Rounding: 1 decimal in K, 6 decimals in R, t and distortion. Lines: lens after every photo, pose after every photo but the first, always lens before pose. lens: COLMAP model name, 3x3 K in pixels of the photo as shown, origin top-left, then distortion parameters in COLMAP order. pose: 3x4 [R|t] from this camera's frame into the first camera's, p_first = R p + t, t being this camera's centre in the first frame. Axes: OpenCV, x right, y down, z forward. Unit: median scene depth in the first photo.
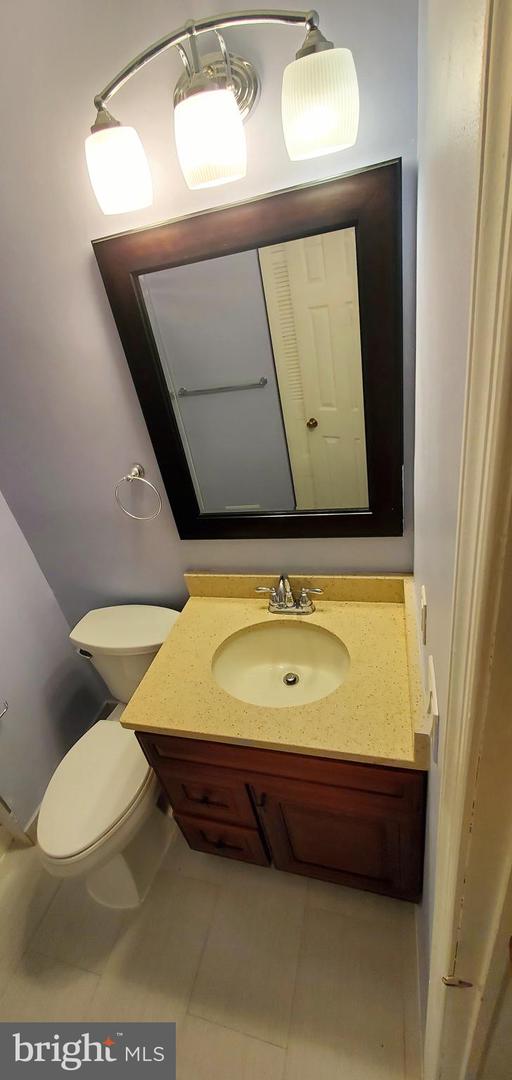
lens RADIAL K [[420.0, 0, 256.0], [0, 420.0, 540.0], [0, 0, 1]] dist [0.000058, -0.000023]
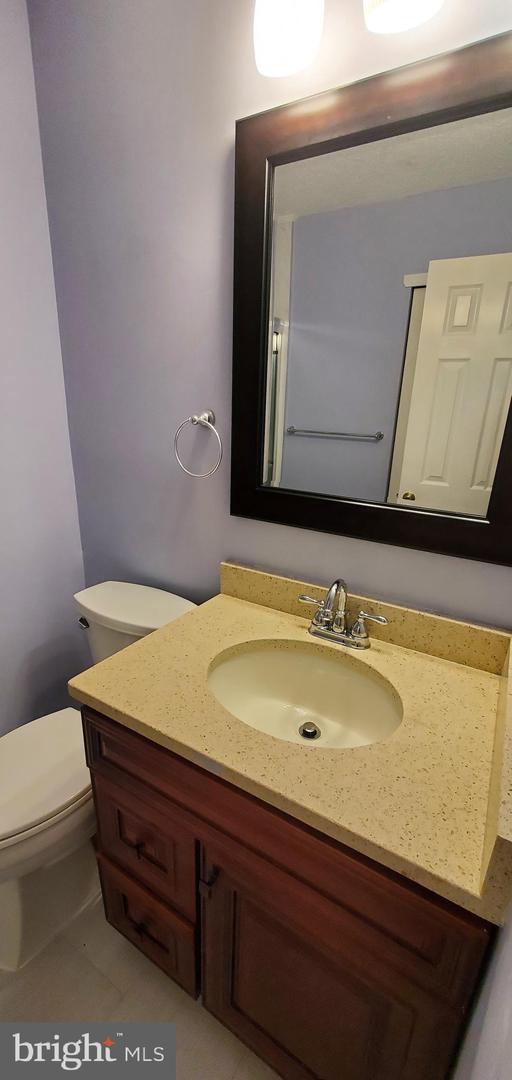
lens RADIAL K [[427.9, 0, 258.7], [0, 427.9, 561.1], [0, 0, 1]] dist [0.001567, 0.000282]
pose [[0.939335, 0.284120, -0.192161, 0.061331], [-0.311501, 0.941150, -0.131163, 0.186414], [0.143587, 0.183064, 0.972559, 0.228718]]
